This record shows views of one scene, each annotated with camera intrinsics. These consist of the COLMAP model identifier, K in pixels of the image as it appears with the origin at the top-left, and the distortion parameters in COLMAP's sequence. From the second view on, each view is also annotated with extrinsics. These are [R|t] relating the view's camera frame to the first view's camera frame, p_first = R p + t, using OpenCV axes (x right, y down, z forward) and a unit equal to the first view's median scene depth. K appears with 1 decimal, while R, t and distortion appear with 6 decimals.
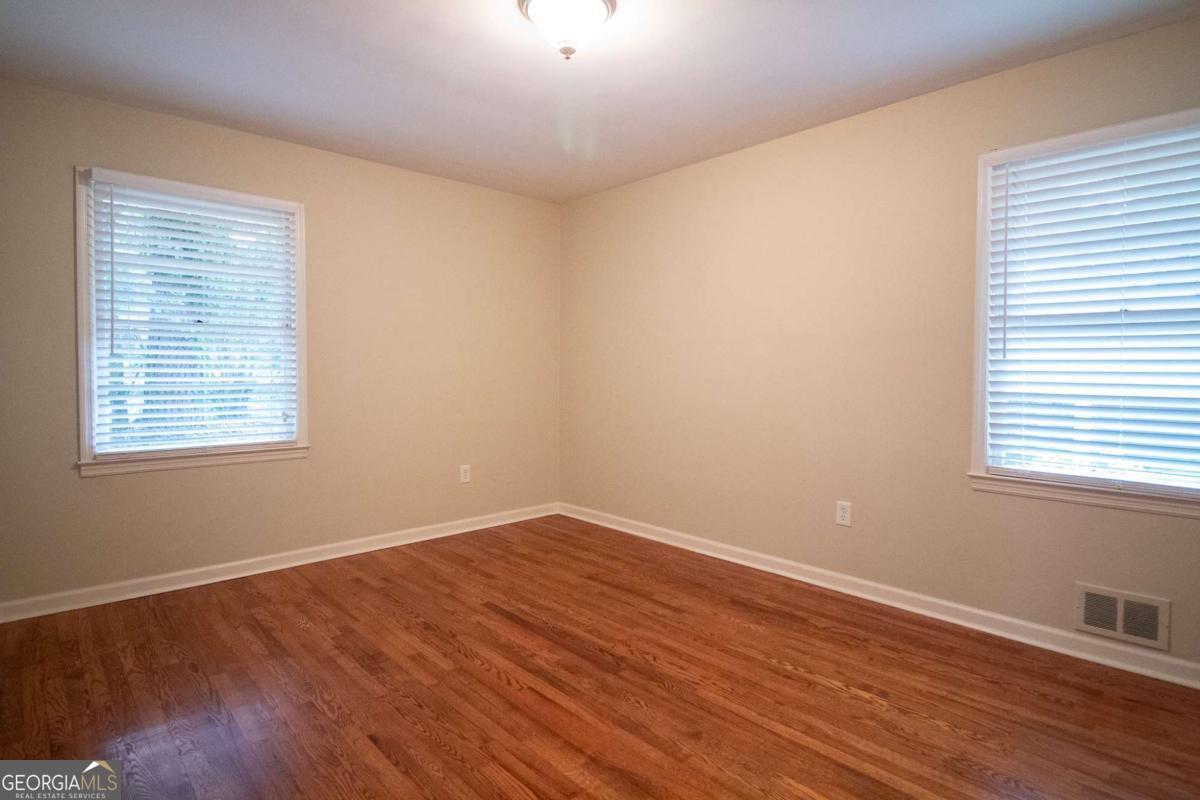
lens RADIAL K [[641.2, 0, 597.6], [0, 641.2, 390.9], [0, 0, 1]] dist [0.001078, -0.002592]
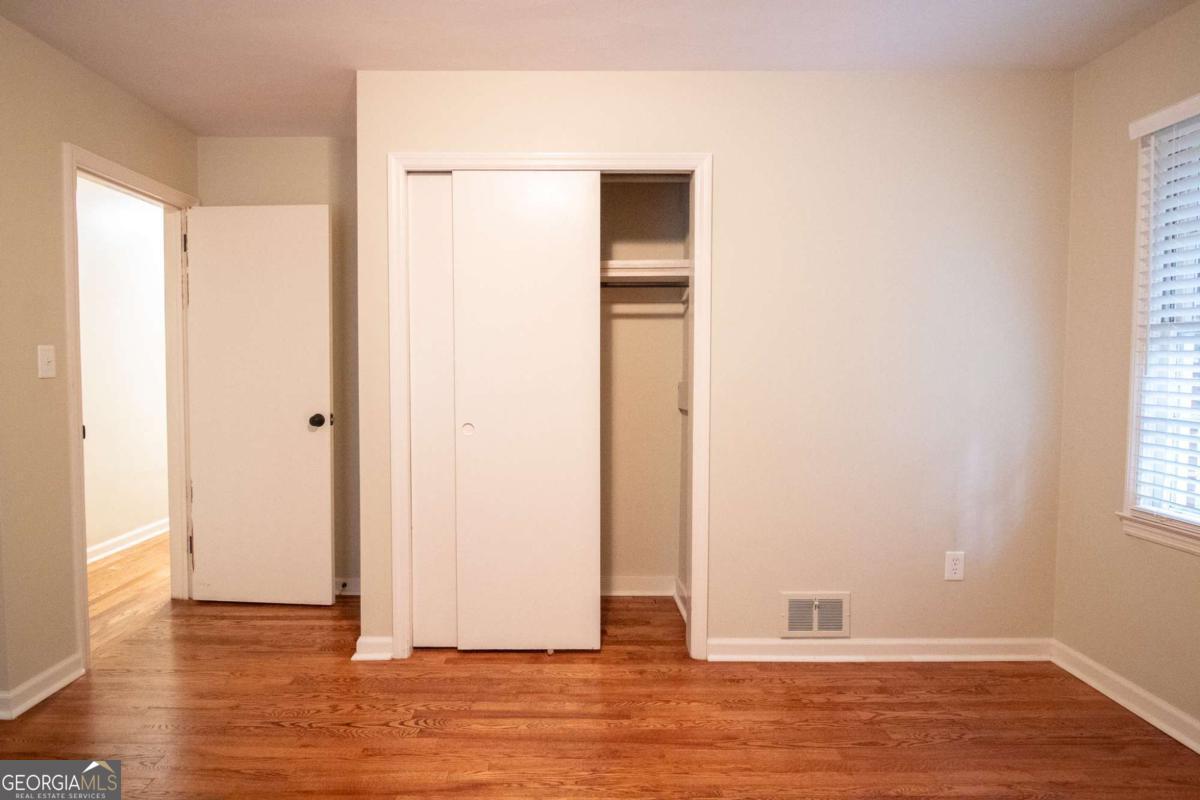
lens RADIAL K [[651.5, 0, 593.7], [0, 651.5, 388.5], [0, 0, 1]] dist [0.025388, -0.027245]
pose [[-0.672941, 0.020288, -0.739417, 0.257681], [-0.031751, 0.997910, 0.056277, -0.079722], [0.739014, 0.061348, -0.670891, 1.322888]]
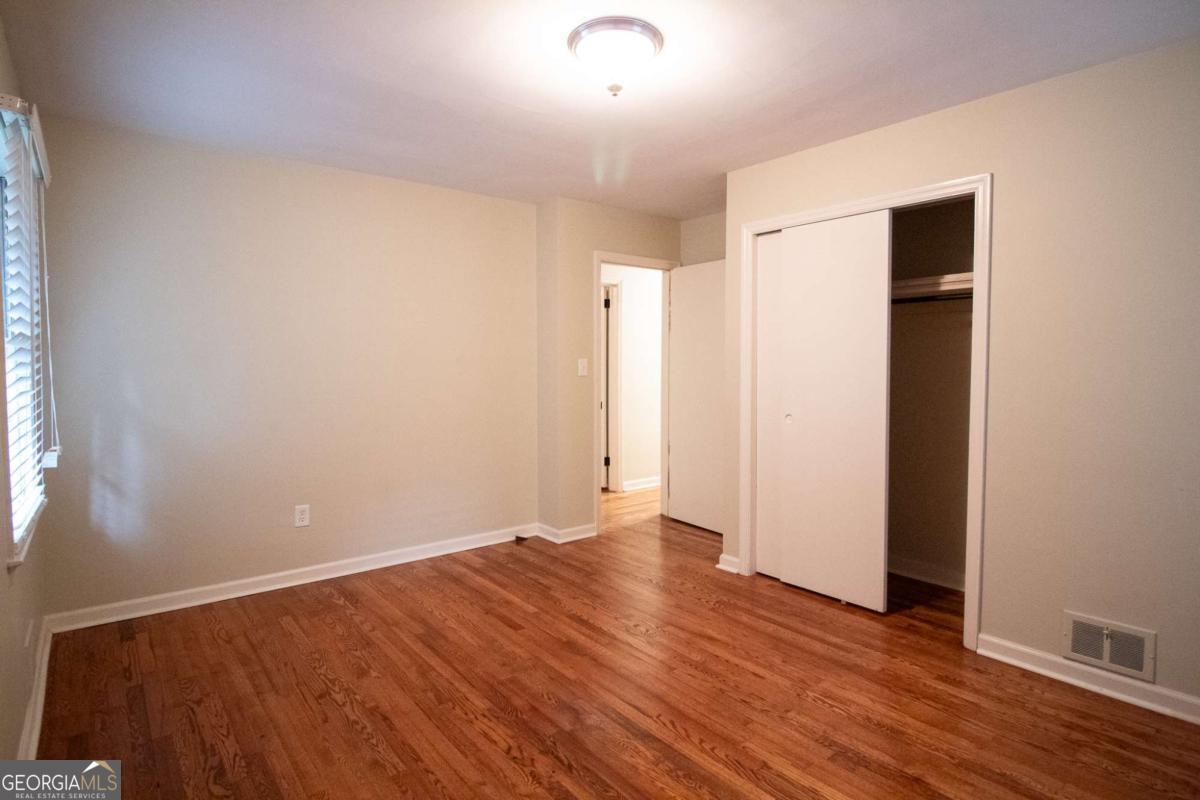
lens RADIAL K [[641.2, 0, 597.6], [0, 641.2, 390.9], [0, 0, 1]] dist [0.001078, -0.002592]
pose [[-0.997977, -0.007517, 0.063135, -0.081451], [-0.002286, 0.996586, 0.082527, -0.127145], [-0.063539, 0.082216, -0.994587, 1.919371]]
